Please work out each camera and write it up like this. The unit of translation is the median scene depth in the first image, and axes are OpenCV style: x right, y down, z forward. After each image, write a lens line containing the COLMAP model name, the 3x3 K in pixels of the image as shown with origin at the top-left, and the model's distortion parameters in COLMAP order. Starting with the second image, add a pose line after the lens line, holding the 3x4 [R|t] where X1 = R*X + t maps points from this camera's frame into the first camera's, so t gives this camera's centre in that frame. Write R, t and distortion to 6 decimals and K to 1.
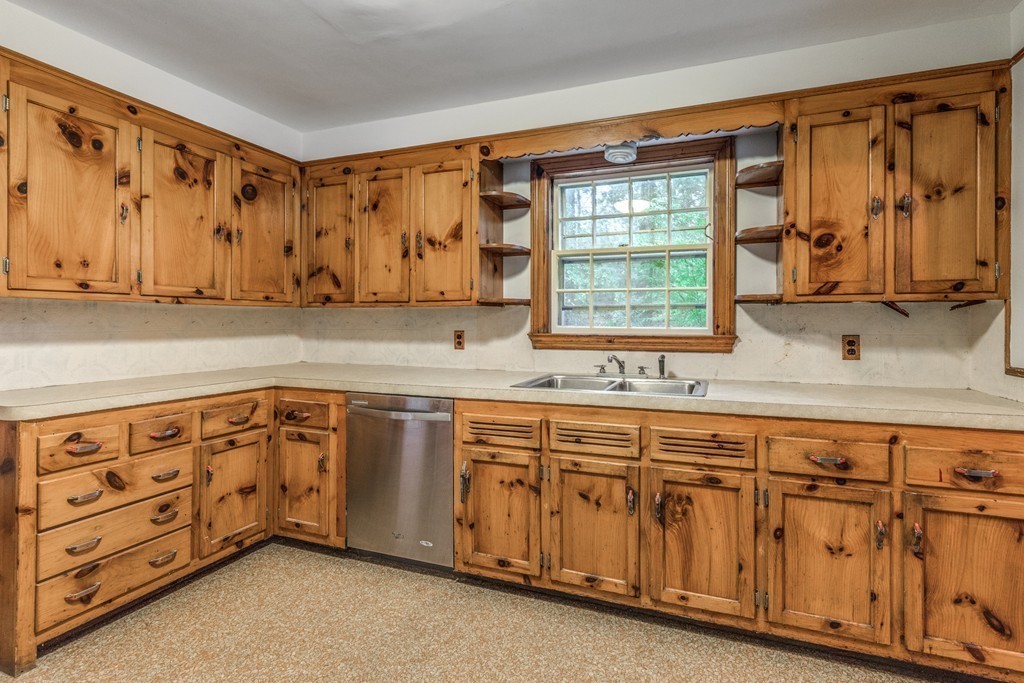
lens RADIAL K [[453.1, 0, 513.2], [0, 453.1, 323.0], [0, 0, 1]] dist [0.001778, -0.000239]
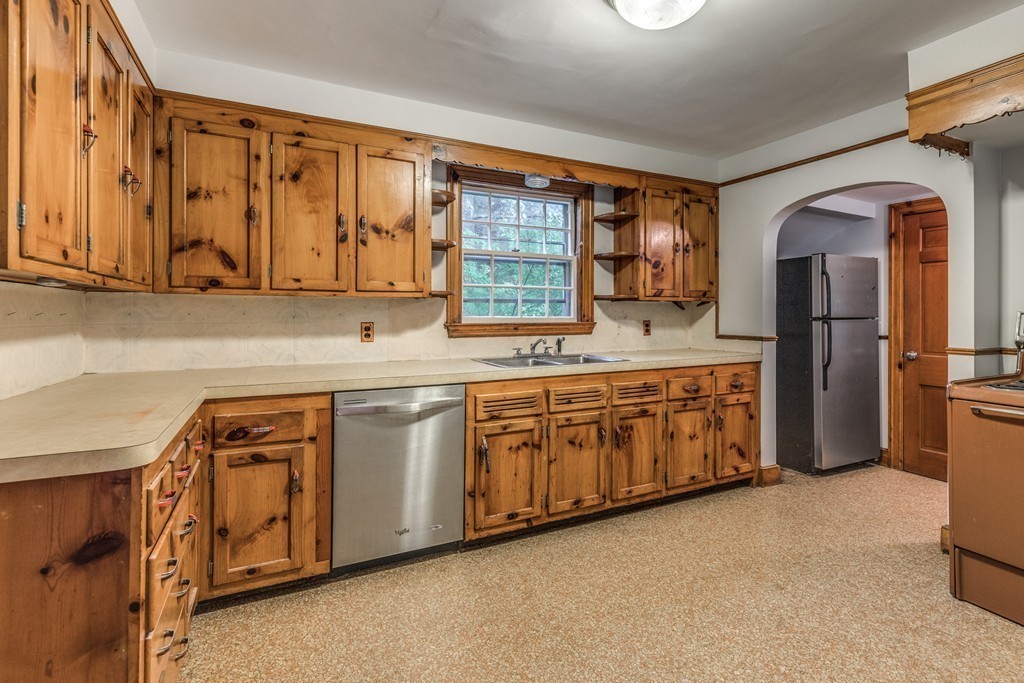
lens RADIAL K [[494.1, 0, 491.5], [0, 494.1, 314.3], [0, 0, 1]] dist [0.003493, -0.000180]
pose [[0.708480, -0.003600, 0.705722, -0.944012], [0.002895, 0.999993, 0.002195, -0.001944], [-0.705725, 0.000489, 0.708485, 0.116163]]
